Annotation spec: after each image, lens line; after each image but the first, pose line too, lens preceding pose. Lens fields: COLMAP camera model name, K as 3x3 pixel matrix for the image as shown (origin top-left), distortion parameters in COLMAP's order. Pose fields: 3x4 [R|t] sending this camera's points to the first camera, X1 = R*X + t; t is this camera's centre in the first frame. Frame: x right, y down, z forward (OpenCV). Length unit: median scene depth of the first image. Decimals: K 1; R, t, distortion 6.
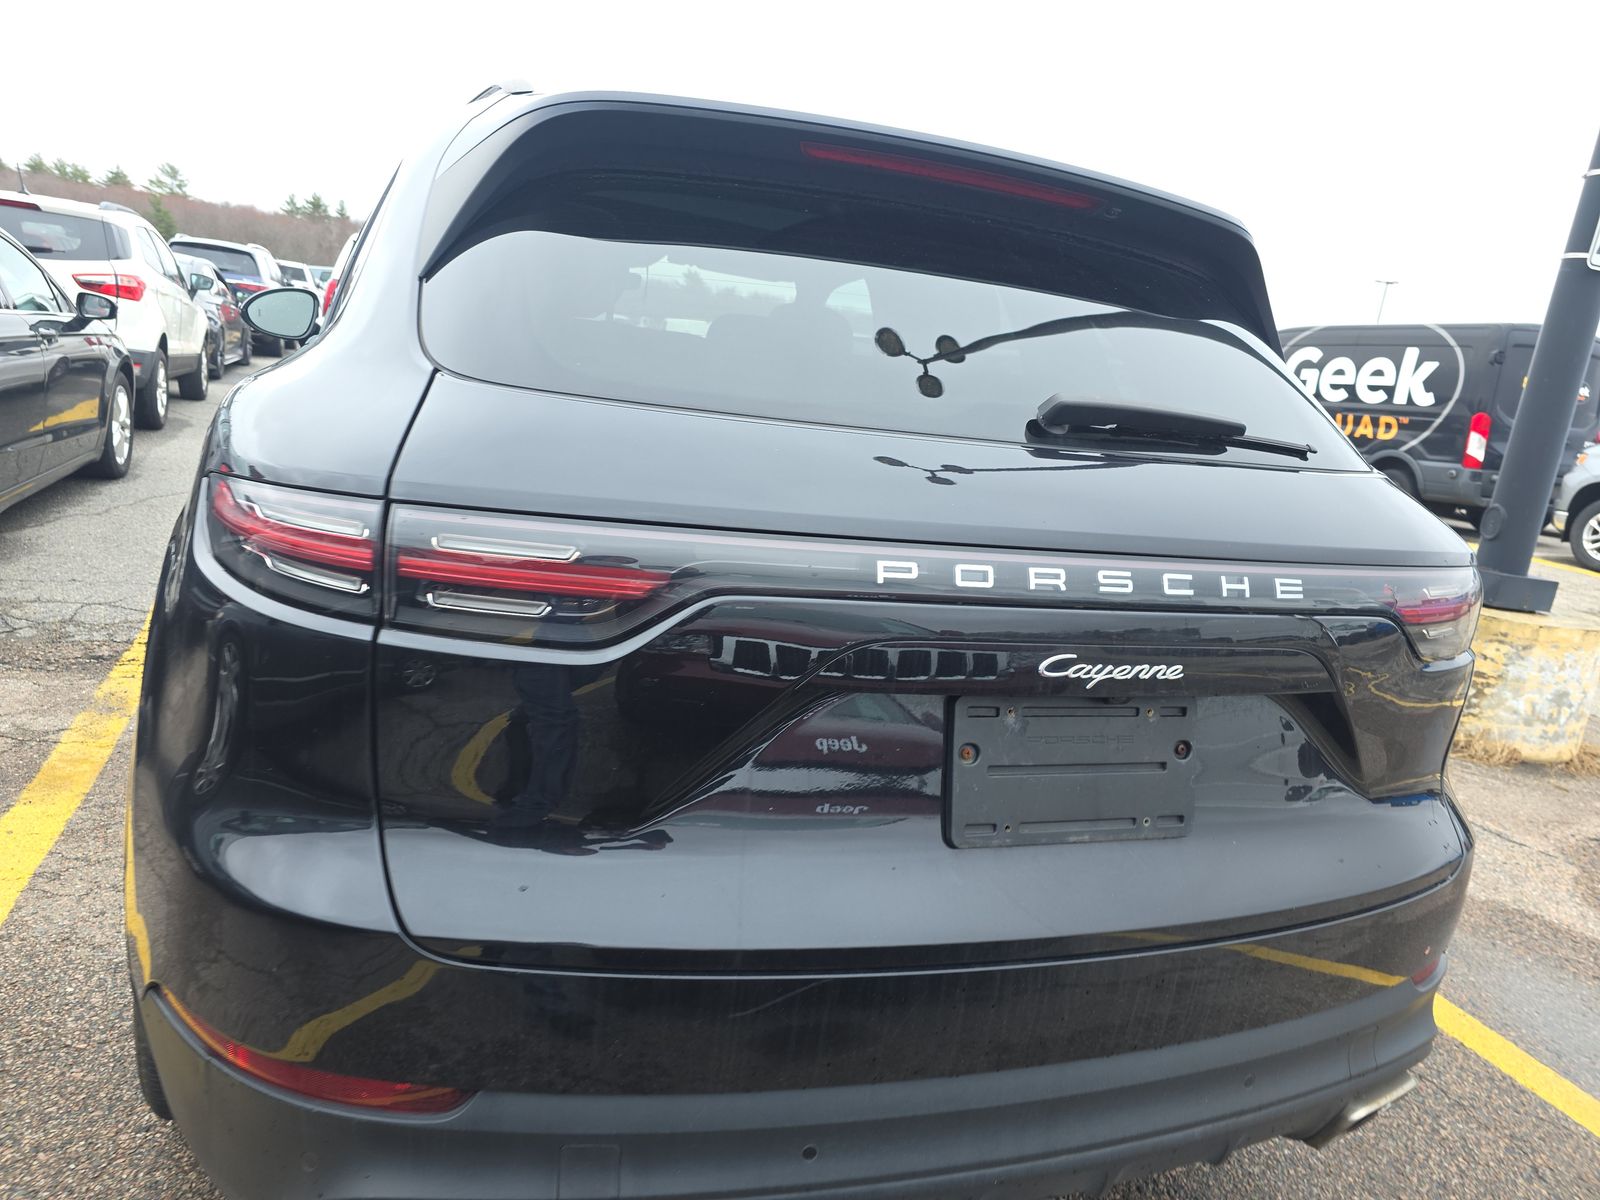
lens RADIAL K [[1092.0, 0, 800.0], [0, 1092.0, 600.0], [0, 0, 1]] dist [0.027563, -0.024278]
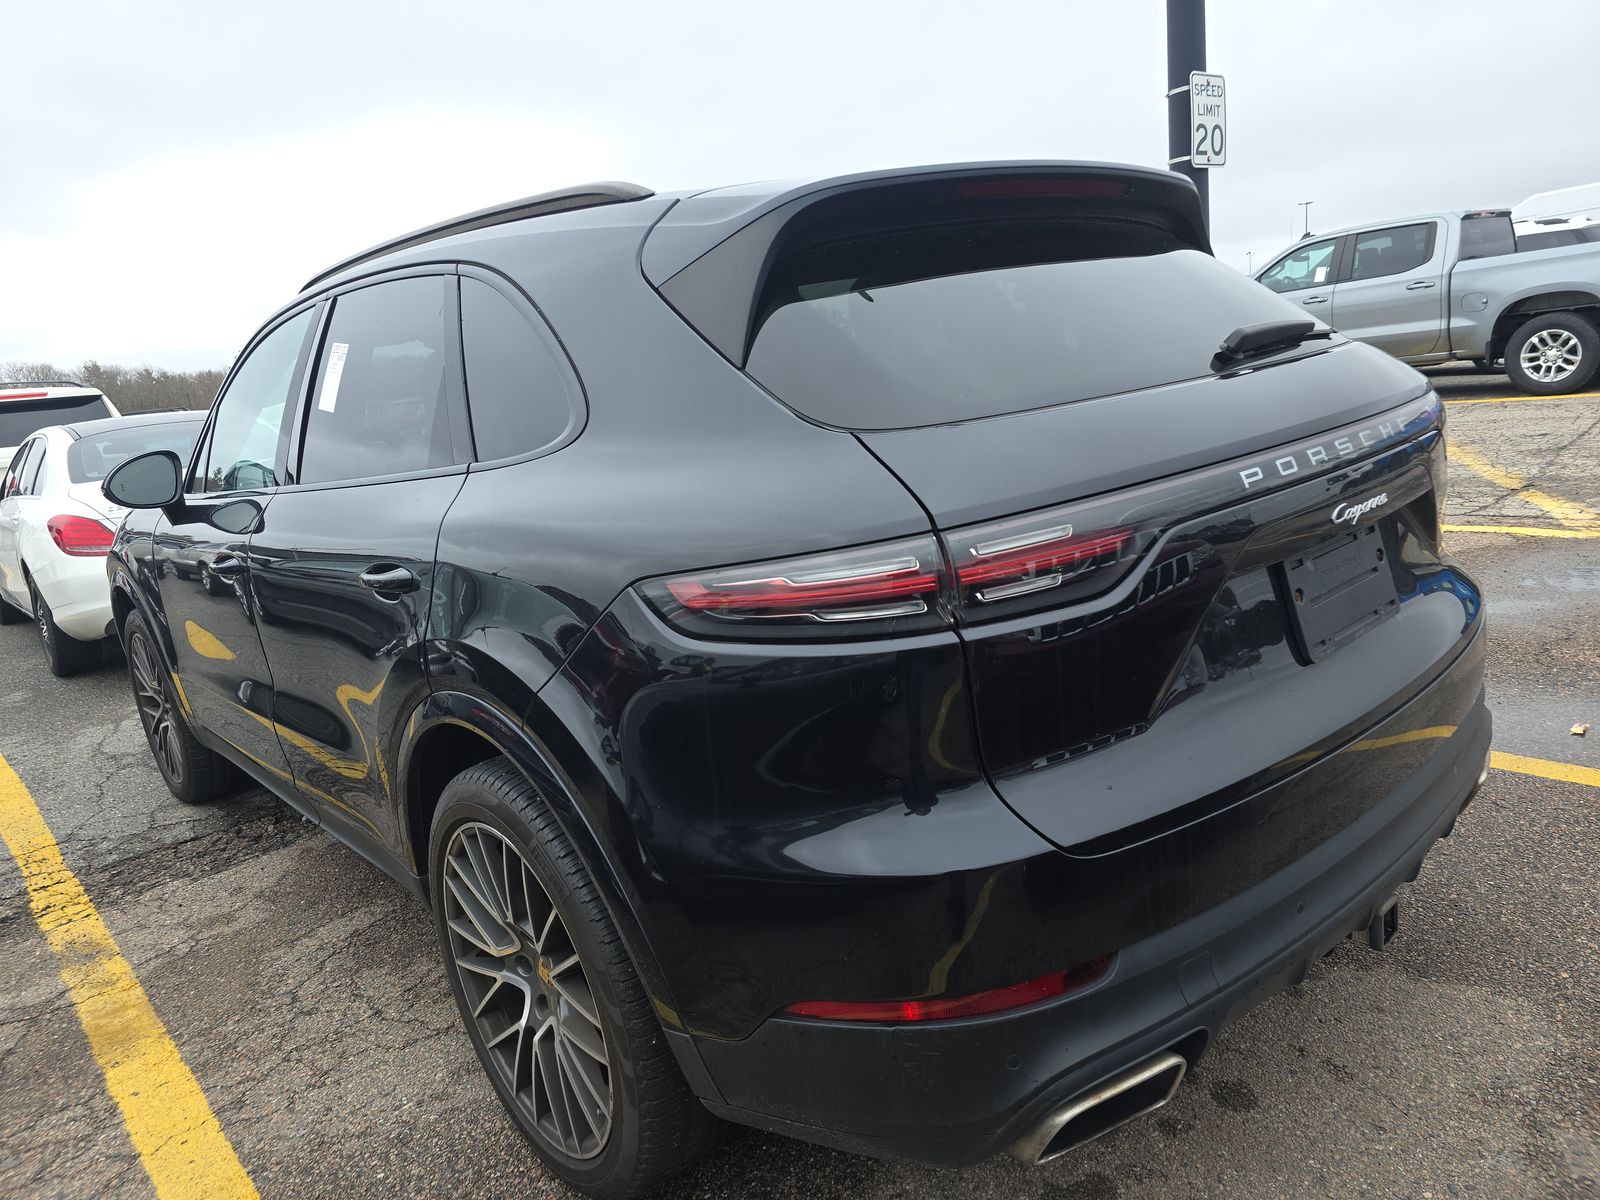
lens RADIAL K [[1092.0, 0, 800.0], [0, 1092.0, 600.0], [0, 0, 1]] dist [0.027563, -0.024278]
pose [[0.903633, -0.308694, 0.296911, -0.822704], [0.309795, 0.949756, 0.044604, -0.108560], [-0.295762, 0.051676, 0.953863, -0.126558]]
